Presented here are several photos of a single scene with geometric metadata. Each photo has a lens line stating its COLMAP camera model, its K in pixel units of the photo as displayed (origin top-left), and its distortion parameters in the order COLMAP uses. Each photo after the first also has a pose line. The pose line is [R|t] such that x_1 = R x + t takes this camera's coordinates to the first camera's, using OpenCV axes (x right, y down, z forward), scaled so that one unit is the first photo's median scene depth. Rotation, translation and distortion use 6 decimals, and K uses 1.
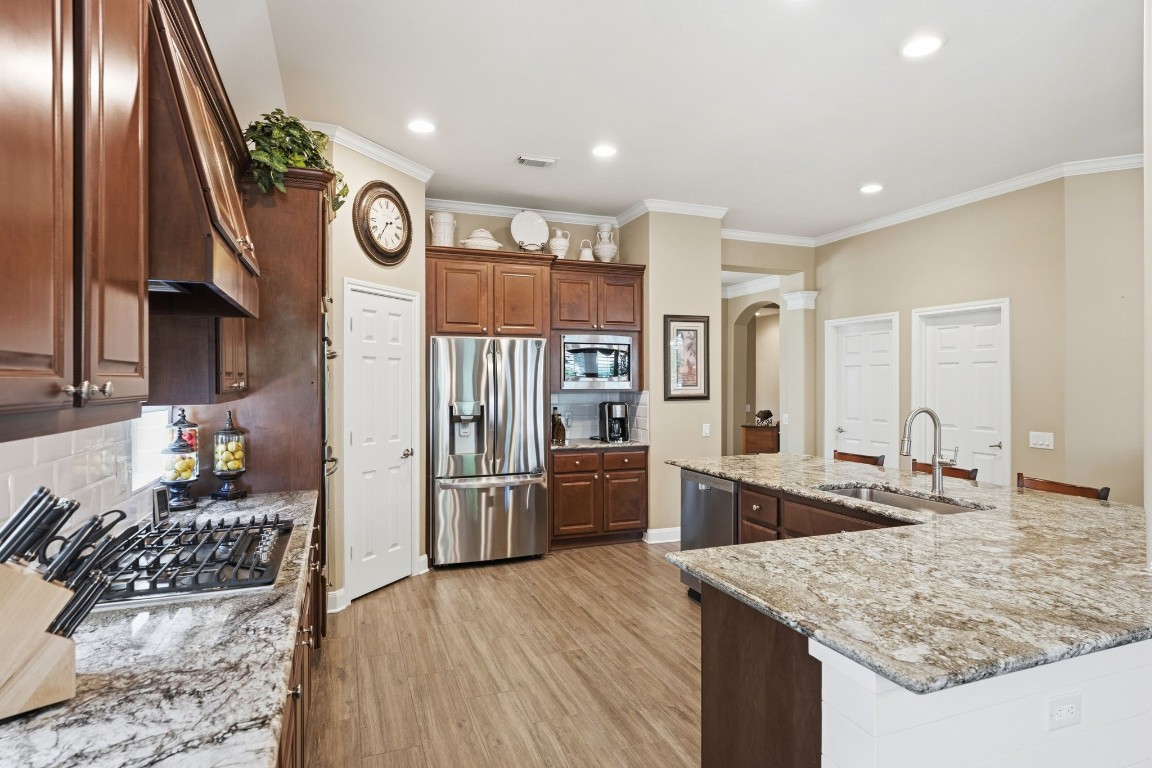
lens RADIAL K [[619.3, 0, 573.5], [0, 619.3, 386.4], [0, 0, 1]] dist [0.000467, 0.000060]
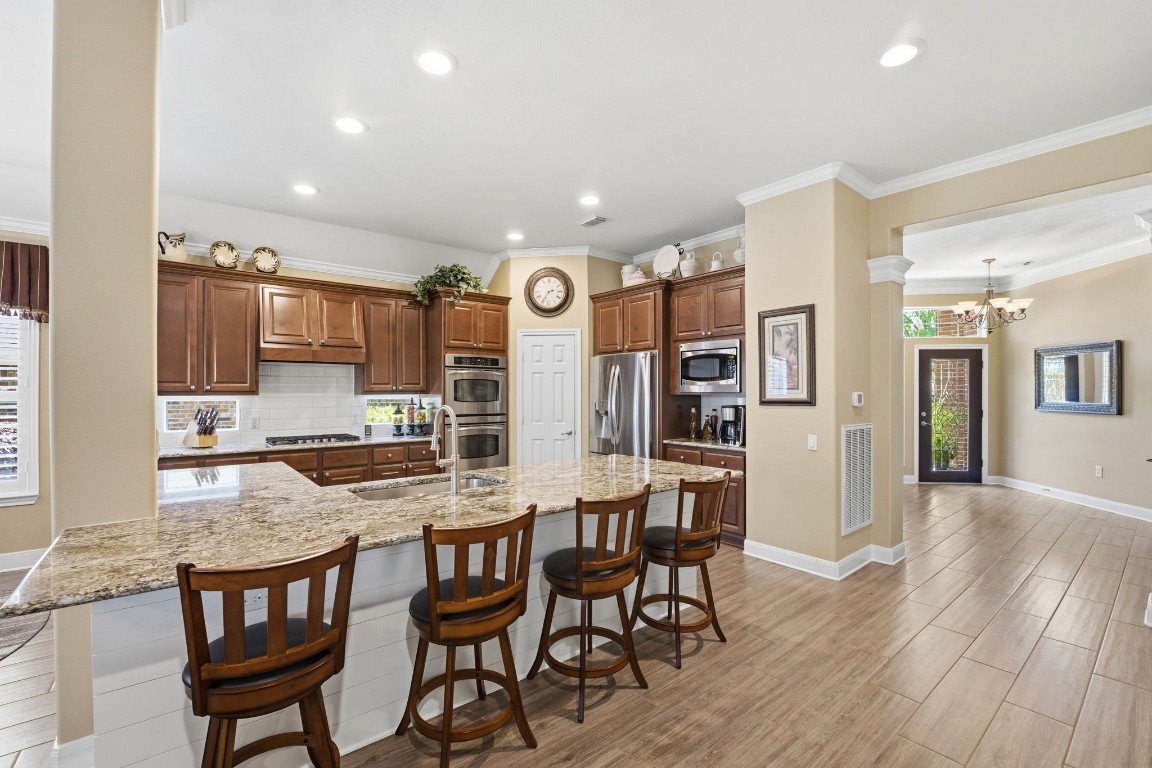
lens RADIAL K [[493.6, 0, 575.4], [0, 493.6, 386.5], [0, 0, 1]] dist [0.000026, -0.000042]
pose [[0.324685, -0.009492, -0.945775, 0.749165], [-0.002277, 0.999939, -0.010817, 0.004108], [0.945819, 0.005666, 0.324644, 0.497046]]
